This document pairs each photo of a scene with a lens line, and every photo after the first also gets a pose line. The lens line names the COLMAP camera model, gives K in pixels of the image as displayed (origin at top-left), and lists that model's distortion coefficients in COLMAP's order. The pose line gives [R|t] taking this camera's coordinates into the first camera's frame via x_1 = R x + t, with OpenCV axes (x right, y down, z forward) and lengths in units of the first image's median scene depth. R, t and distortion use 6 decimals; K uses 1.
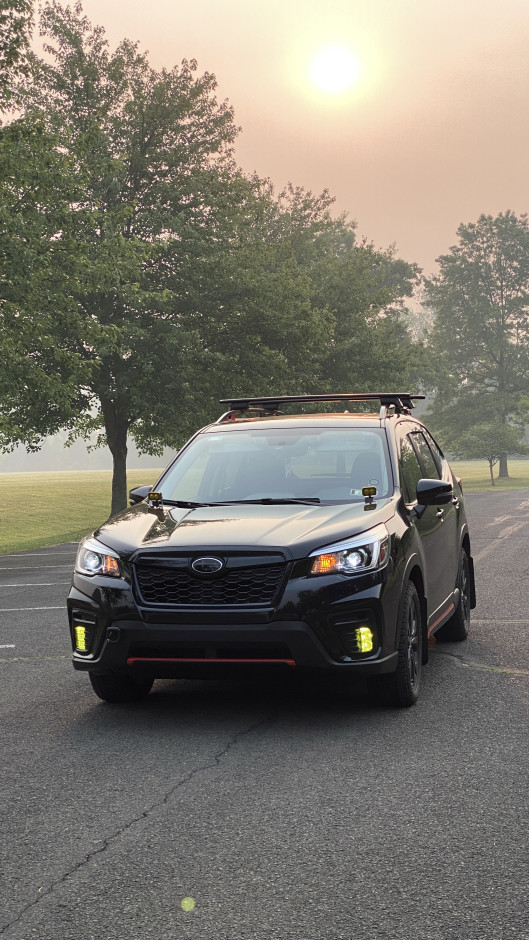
lens RADIAL K [[1441.8, 0, 262.7], [0, 1441.8, 475.1], [0, 0, 1]] dist [0.090825, 0.000000]
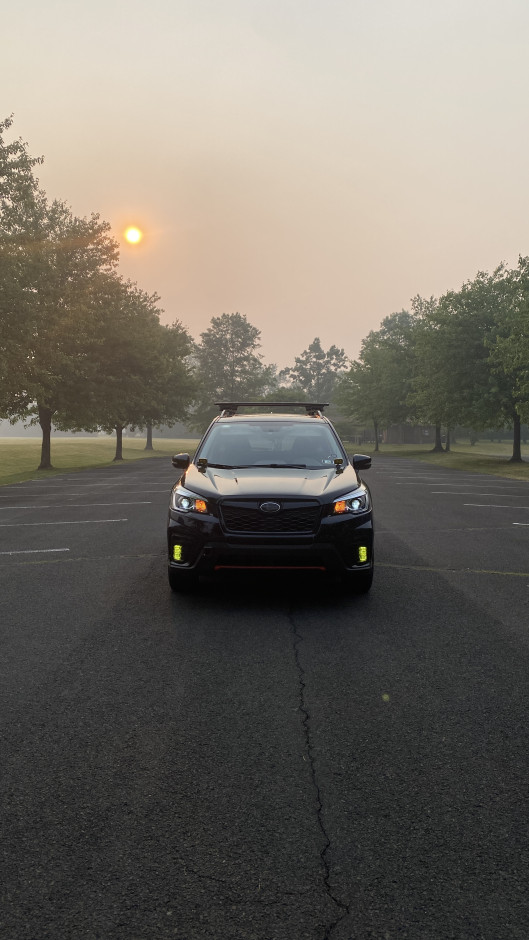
lens RADIAL K [[731.7, 0, 267.5], [0, 731.7, 451.3], [0, 0, 1]] dist [0.046141, -0.028711]
pose [[0.969227, 0.028078, 0.244562, -0.230011], [-0.030048, 0.999539, 0.004327, -0.001788], [-0.244328, -0.011542, 0.969624, 0.221072]]
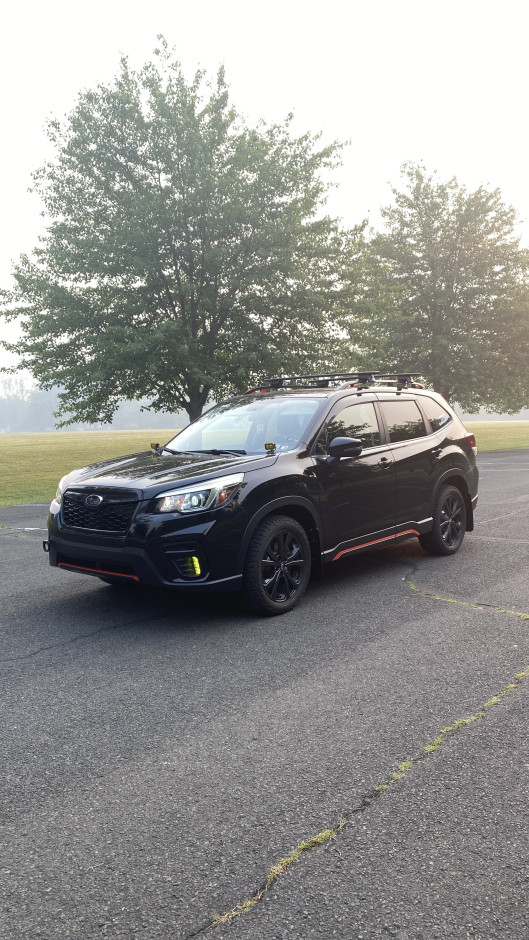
lens RADIAL K [[731.7, 0, 268.0], [0, 731.7, 452.0], [0, 0, 1]] dist [0.046141, -0.028711]
pose [[0.903258, 0.024453, -0.428401, 0.386471], [-0.008119, 0.999170, 0.039915, -0.010665], [0.429021, -0.032575, 0.902707, 0.438683]]
